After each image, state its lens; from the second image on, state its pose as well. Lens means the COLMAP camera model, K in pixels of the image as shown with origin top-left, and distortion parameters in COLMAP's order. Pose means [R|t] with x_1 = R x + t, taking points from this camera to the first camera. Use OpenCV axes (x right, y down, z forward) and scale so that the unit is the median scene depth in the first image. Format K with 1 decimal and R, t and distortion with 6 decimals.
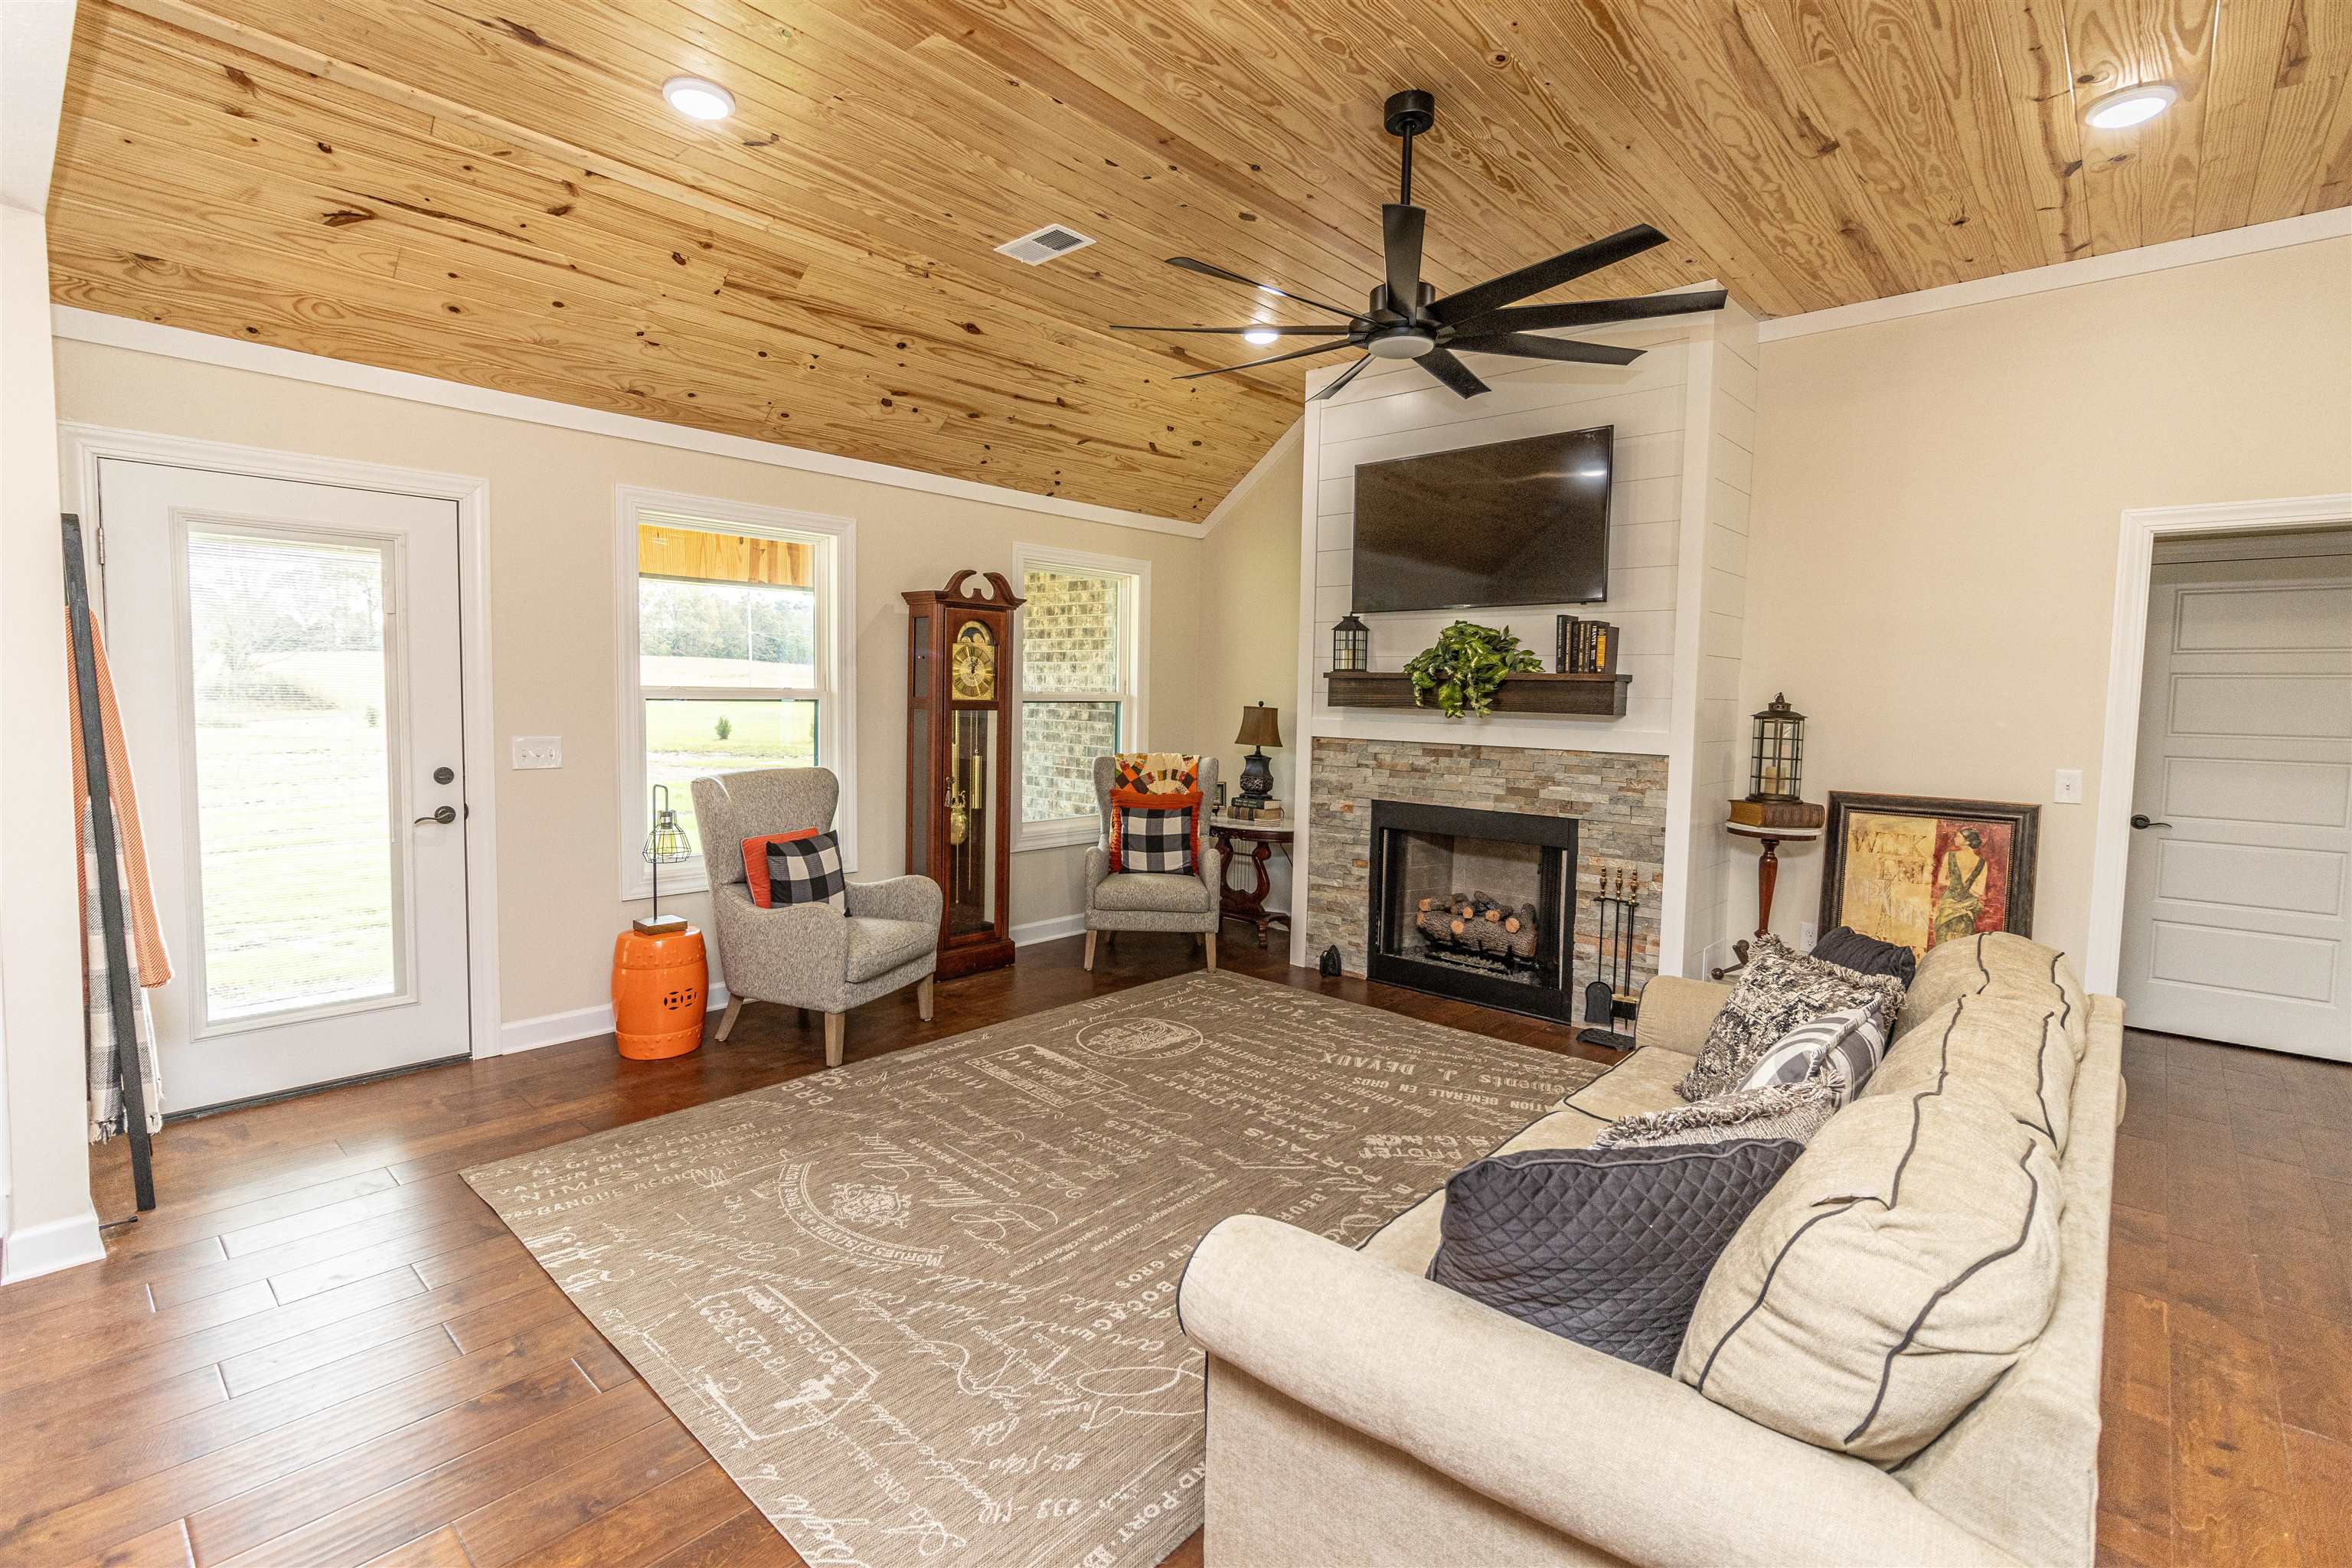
lens RADIAL K [[1080.1, 0, 1174.6], [0, 1080.1, 757.6], [0, 0, 1]] dist [0.001198, 0.001375]
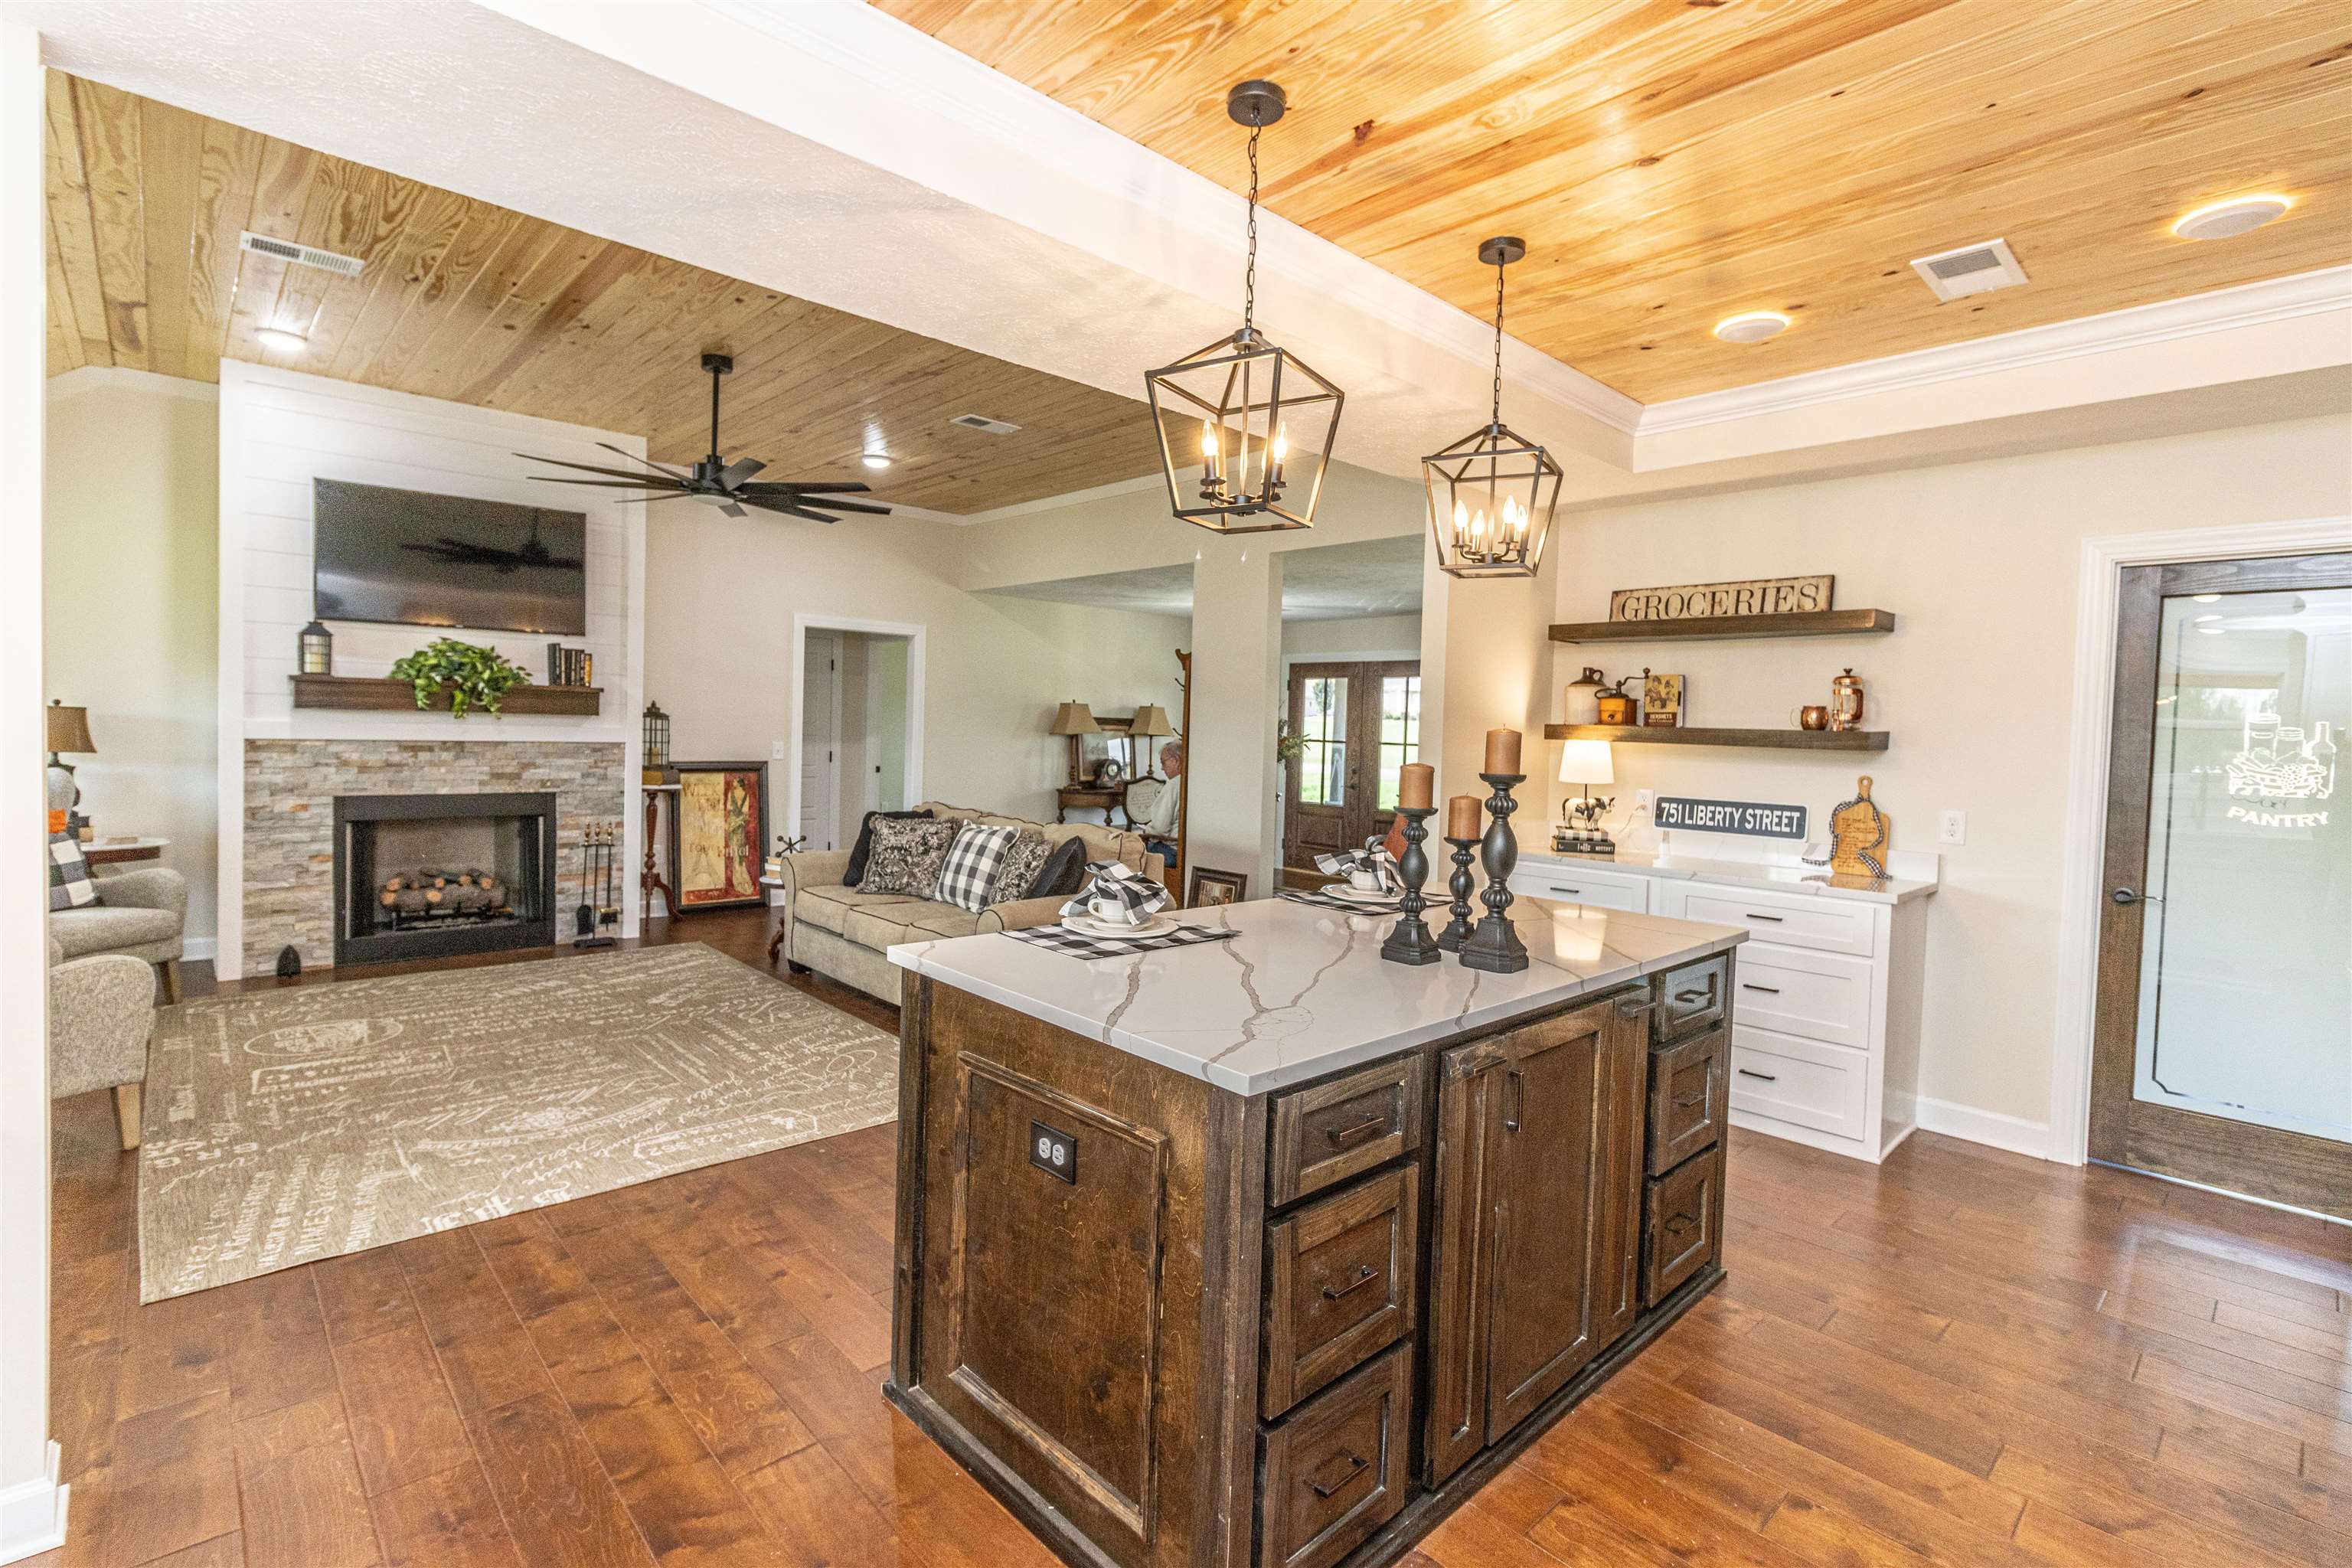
lens RADIAL K [[1080.1, 0, 1174.6], [0, 1080.1, 757.6], [0, 0, 1]] dist [0.001198, 0.001375]
pose [[0.085237, -0.047843, 0.995211, -0.880799], [0.034216, 0.998398, 0.045065, -0.020350], [-0.995773, 0.030211, 0.086737, 0.097438]]
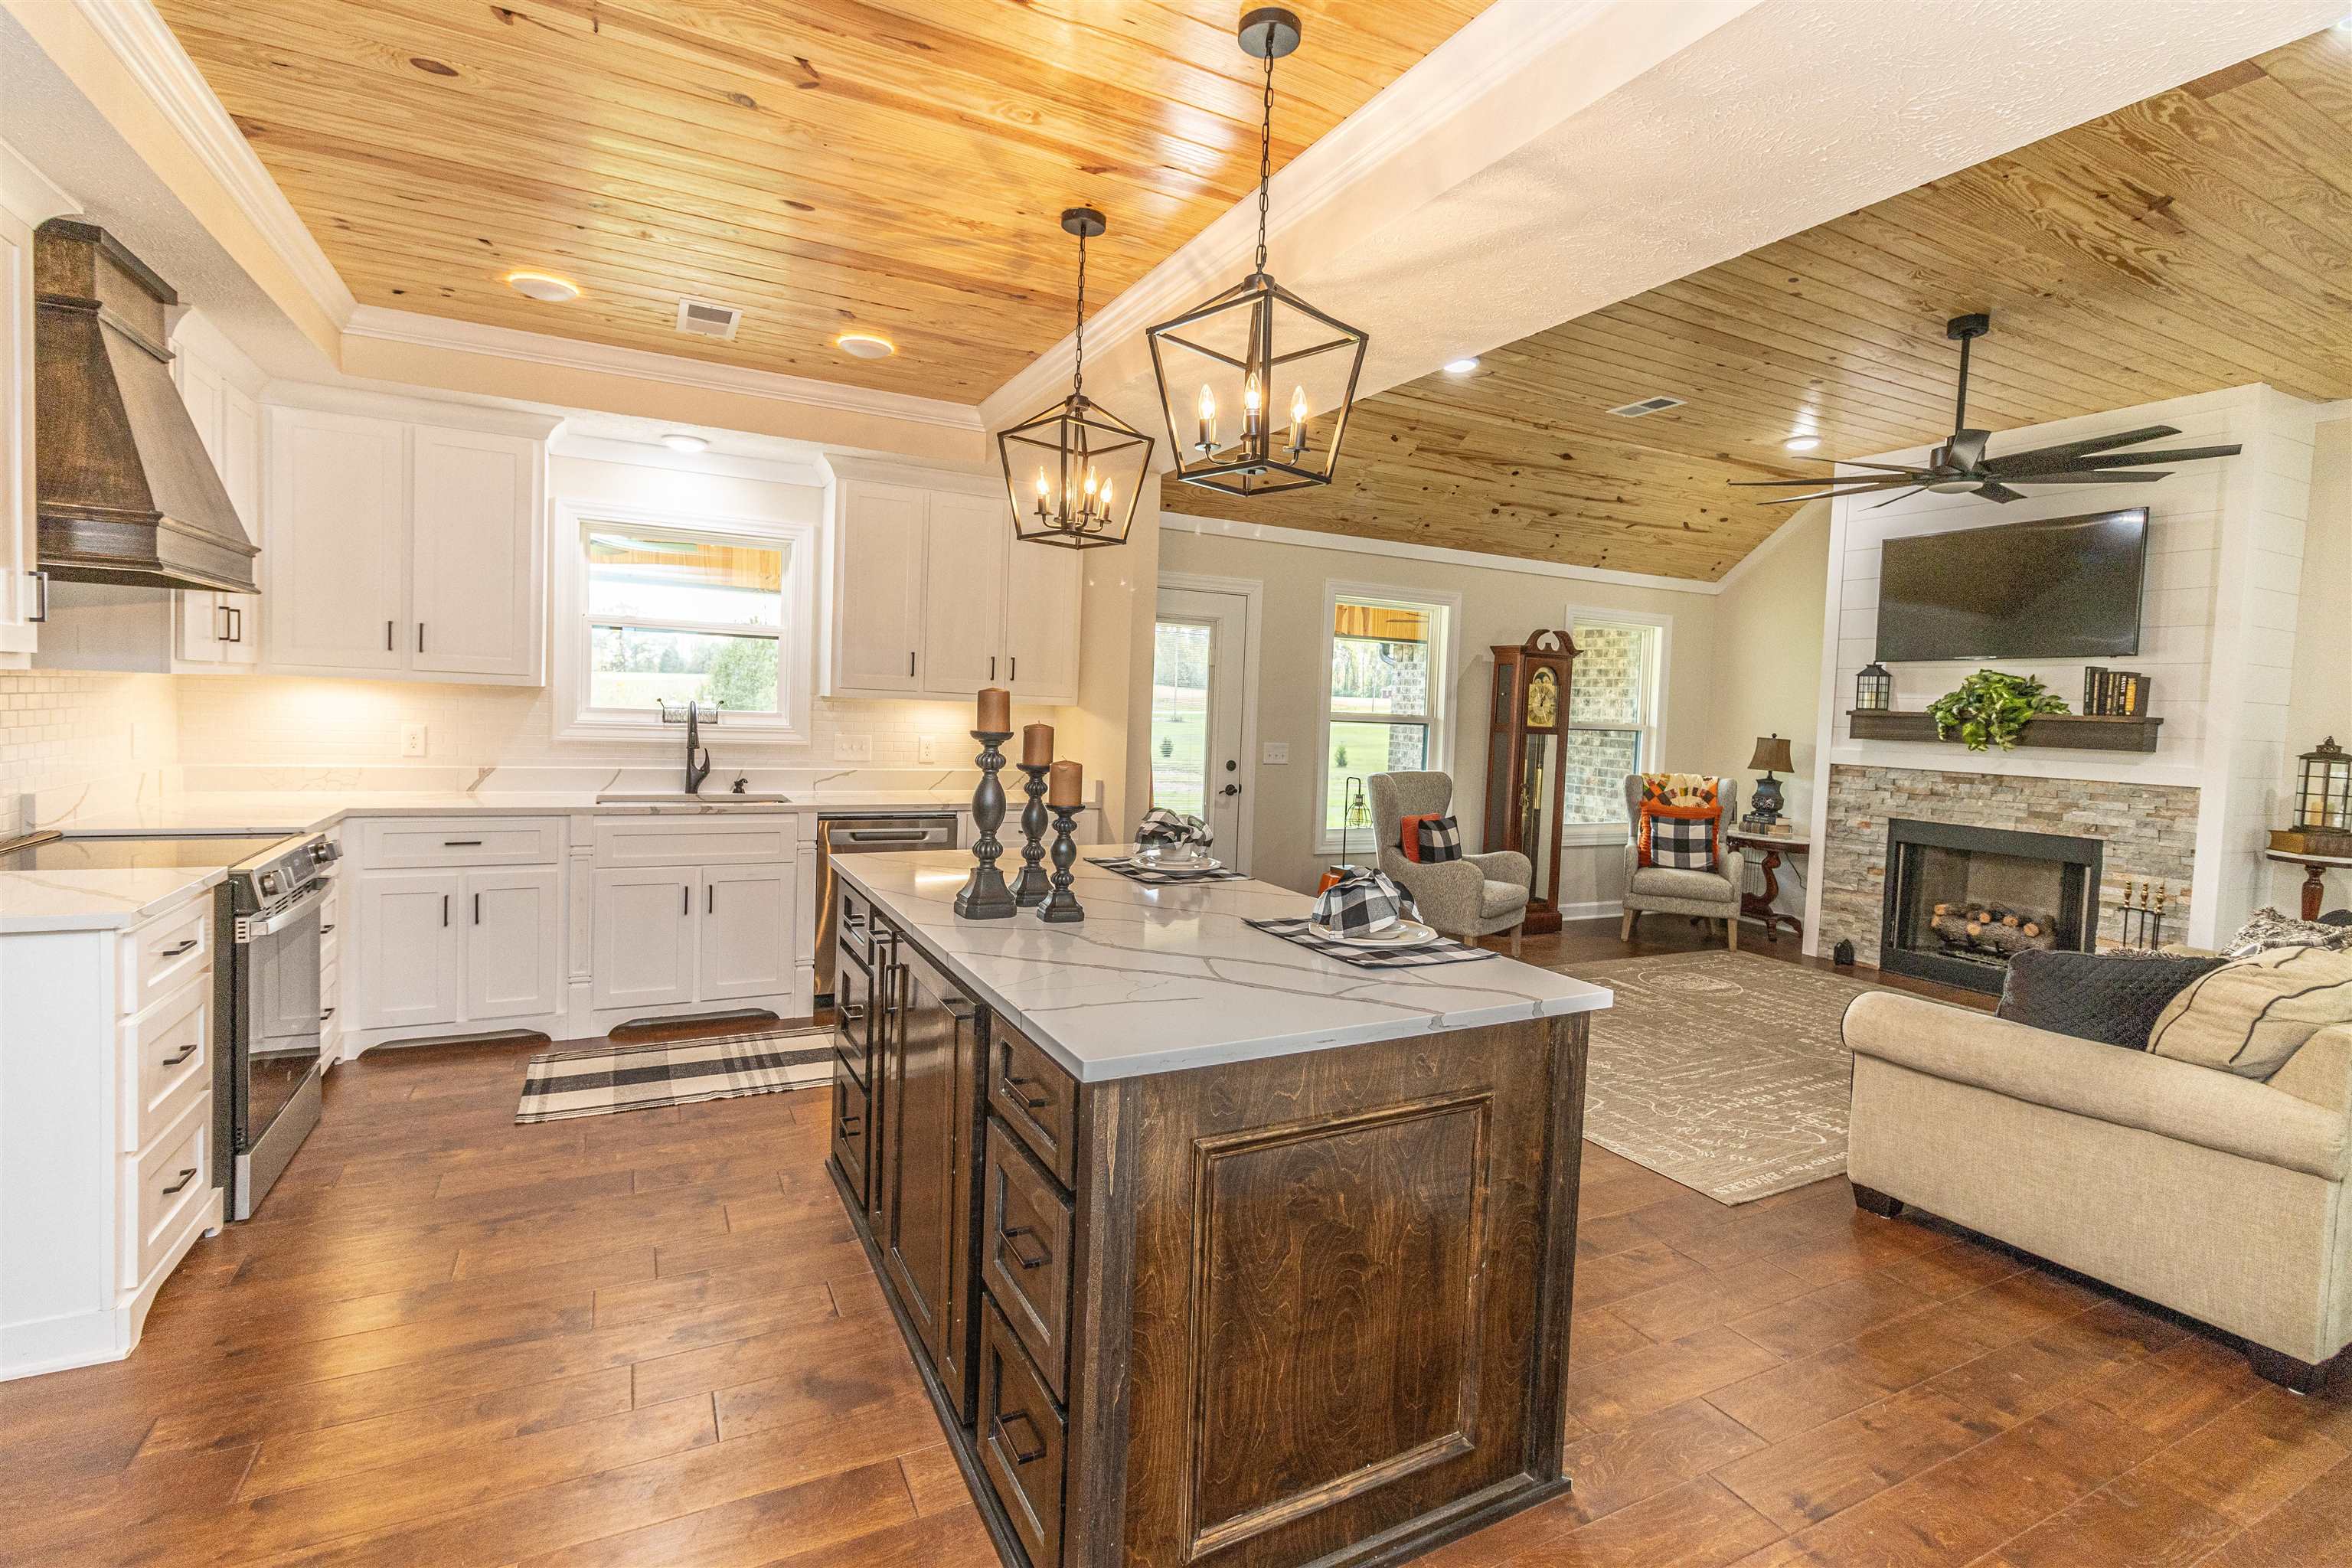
lens RADIAL K [[1083.3, 0, 1177.8], [0, 1083.3, 757.1], [0, 0, 1]] dist [0.001754, 0.001209]
pose [[0.936652, 0.032941, -0.348710, -0.151270], [-0.042162, 0.998932, -0.018887, 0.030468], [0.347716, 0.032393, 0.937040, -0.433832]]
